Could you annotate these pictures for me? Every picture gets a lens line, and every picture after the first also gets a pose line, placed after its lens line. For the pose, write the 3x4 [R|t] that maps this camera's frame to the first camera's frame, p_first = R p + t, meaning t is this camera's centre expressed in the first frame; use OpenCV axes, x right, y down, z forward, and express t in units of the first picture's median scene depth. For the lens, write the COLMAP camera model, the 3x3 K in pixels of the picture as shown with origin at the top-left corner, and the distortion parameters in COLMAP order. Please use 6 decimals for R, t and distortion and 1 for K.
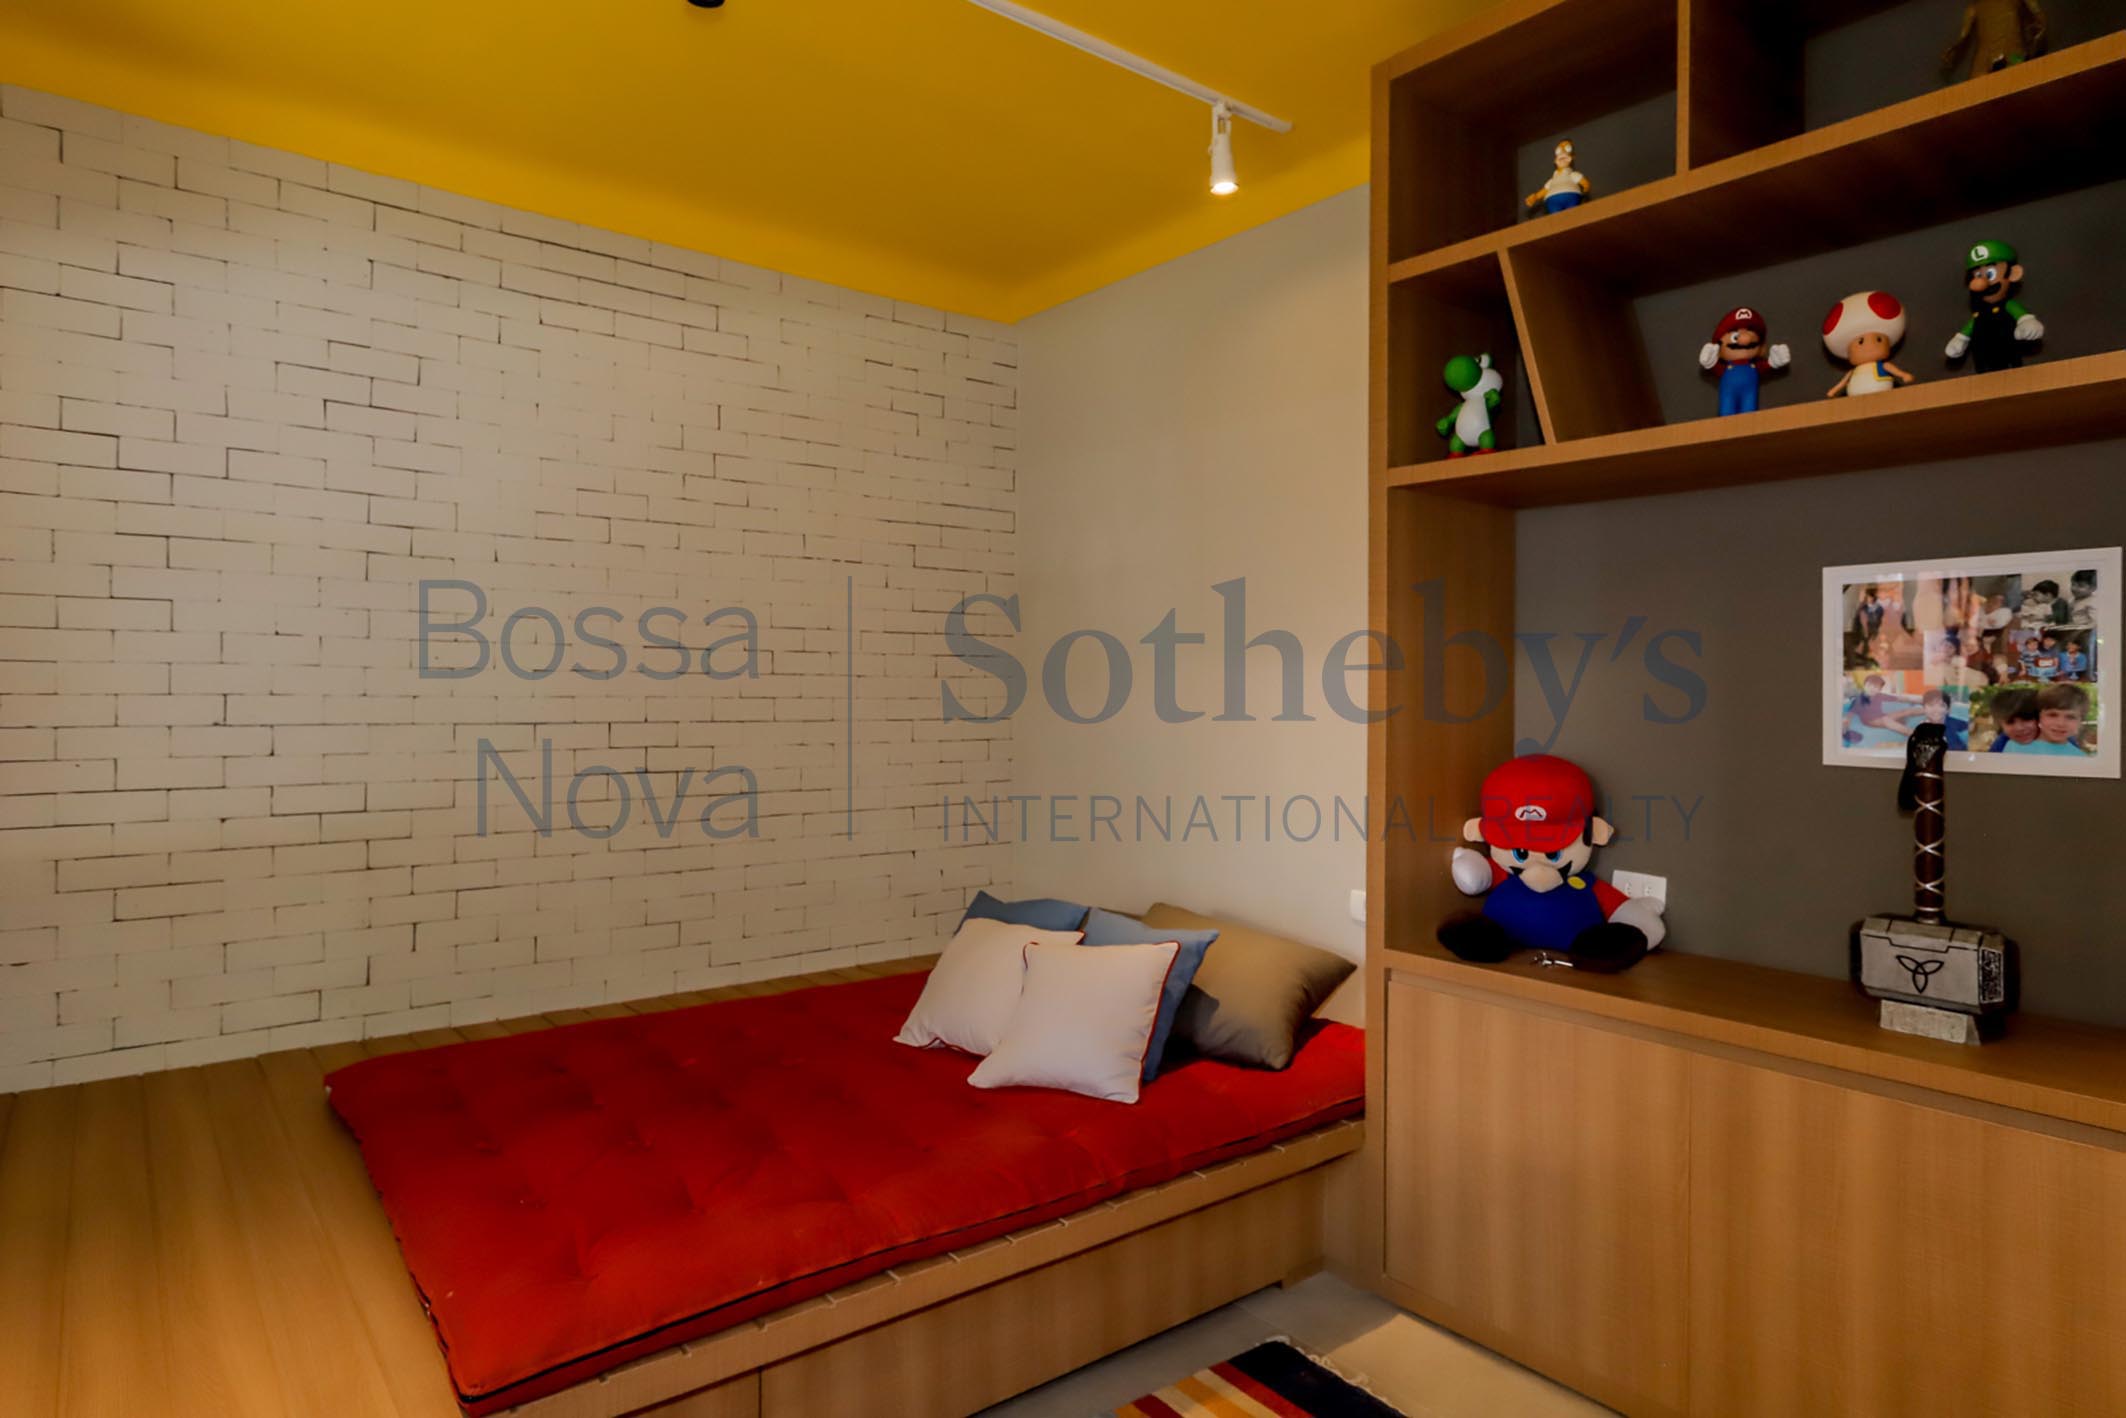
lens RADIAL K [[1154.4, 0, 1063.0], [0, 1154.4, 709.0], [0, 0, 1]] dist [0.001026, 0.001984]
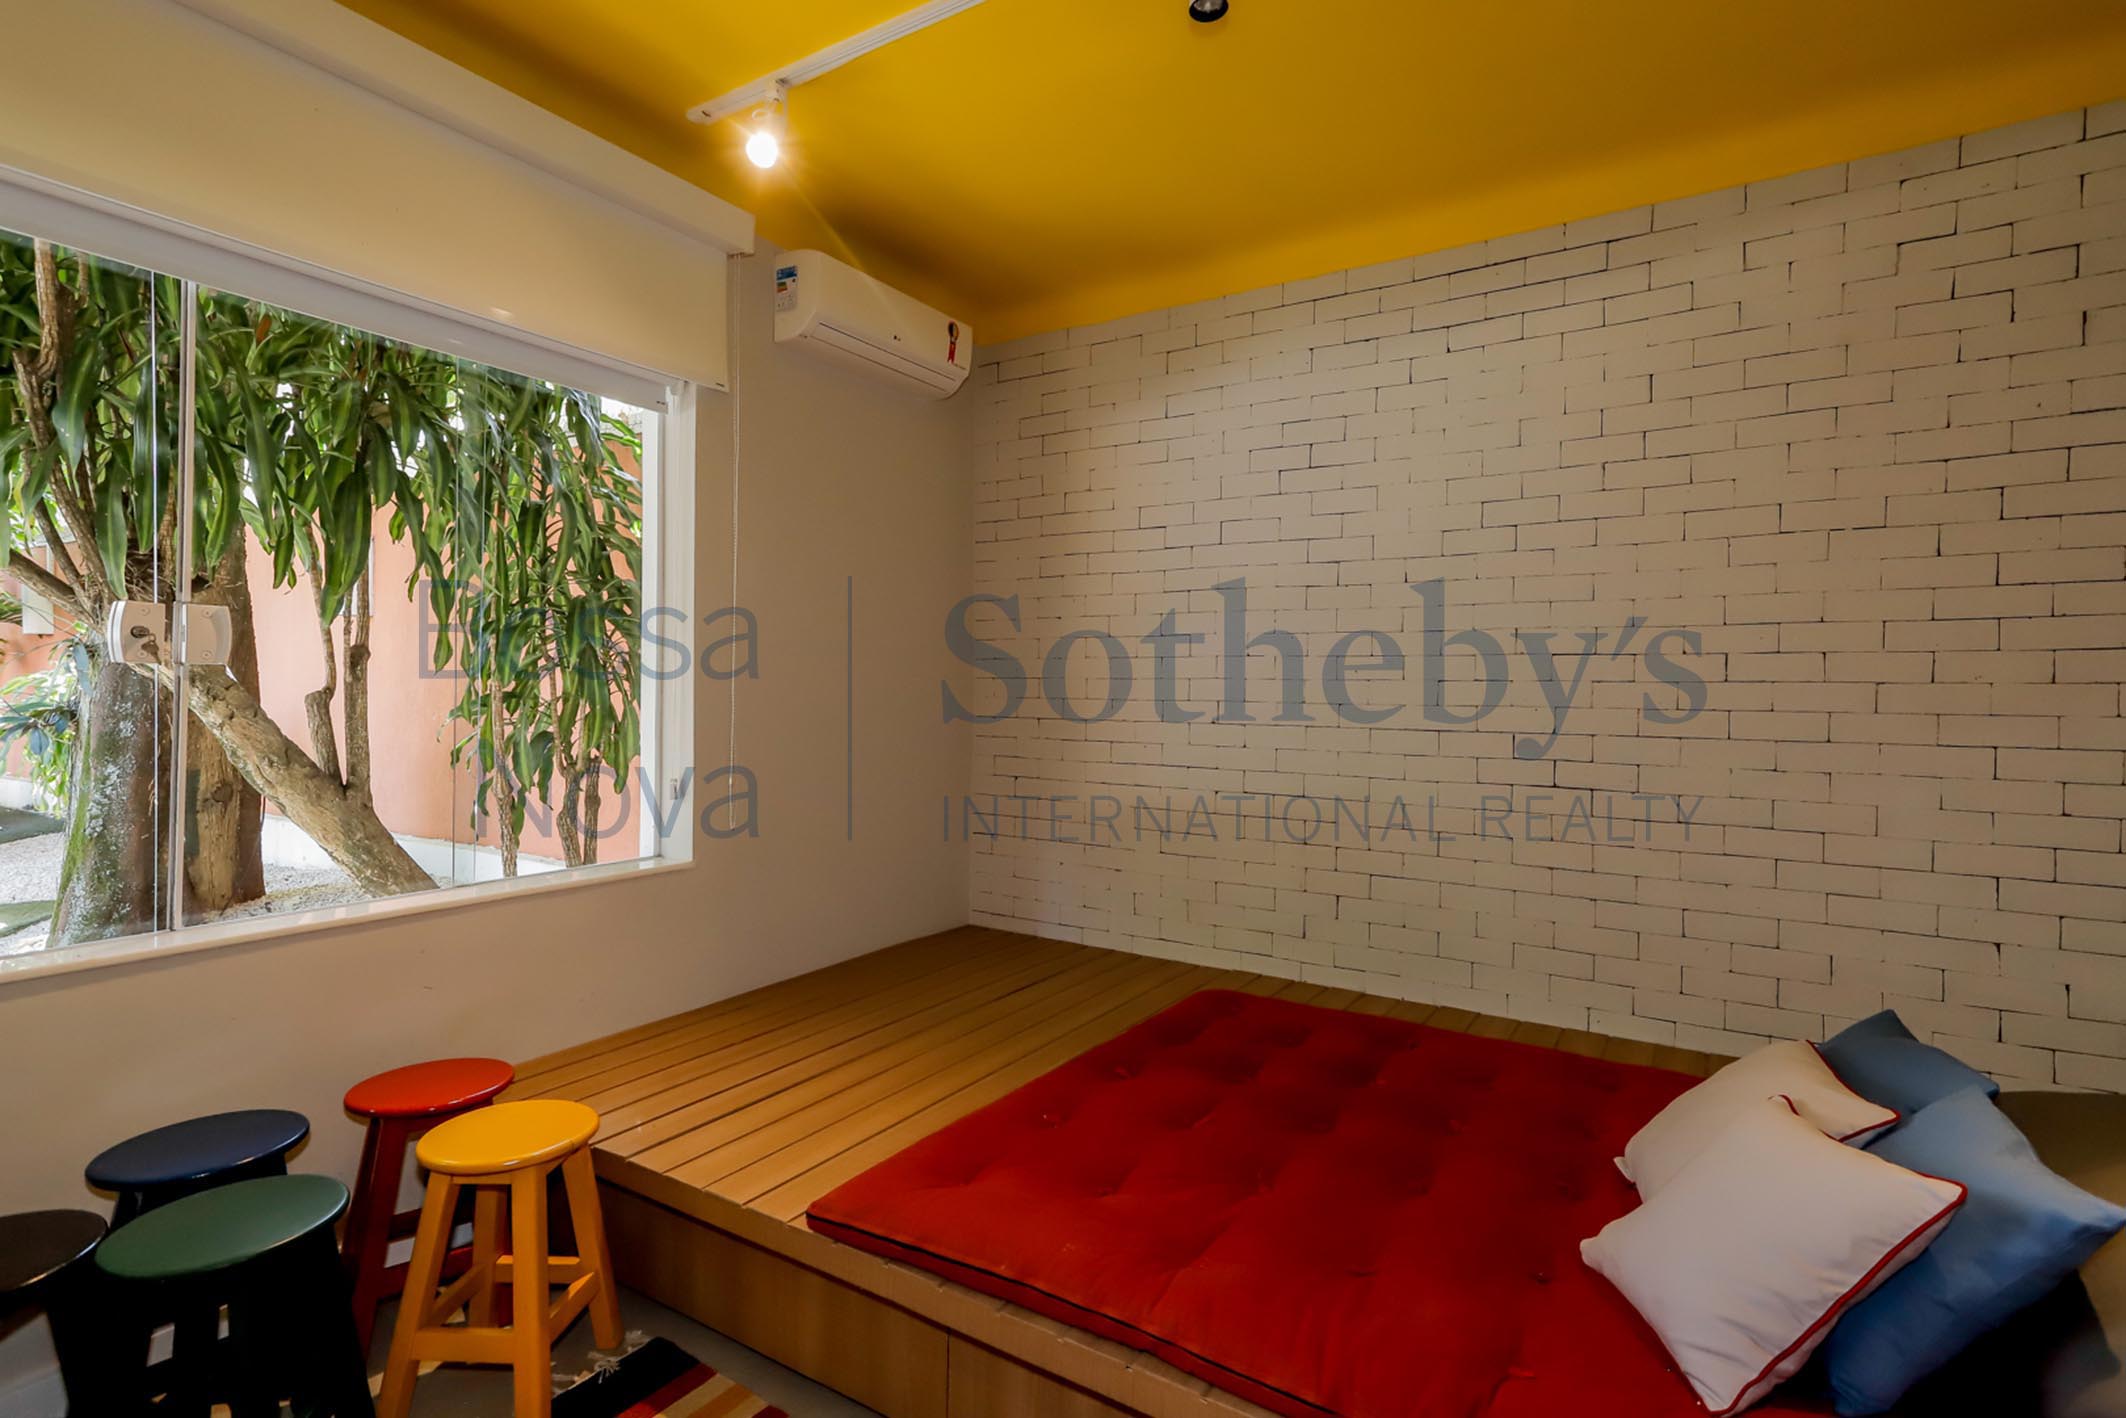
lens RADIAL K [[1012.2, 0, 1055.1], [0, 1012.2, 703.4], [0, 0, 1]] dist [0.013394, 0.001312]
pose [[0.354026, 0.009997, -0.935182, 0.310850], [-0.018961, 0.999814, 0.003510, -0.009452], [0.935043, 0.016489, 0.354150, 0.360979]]
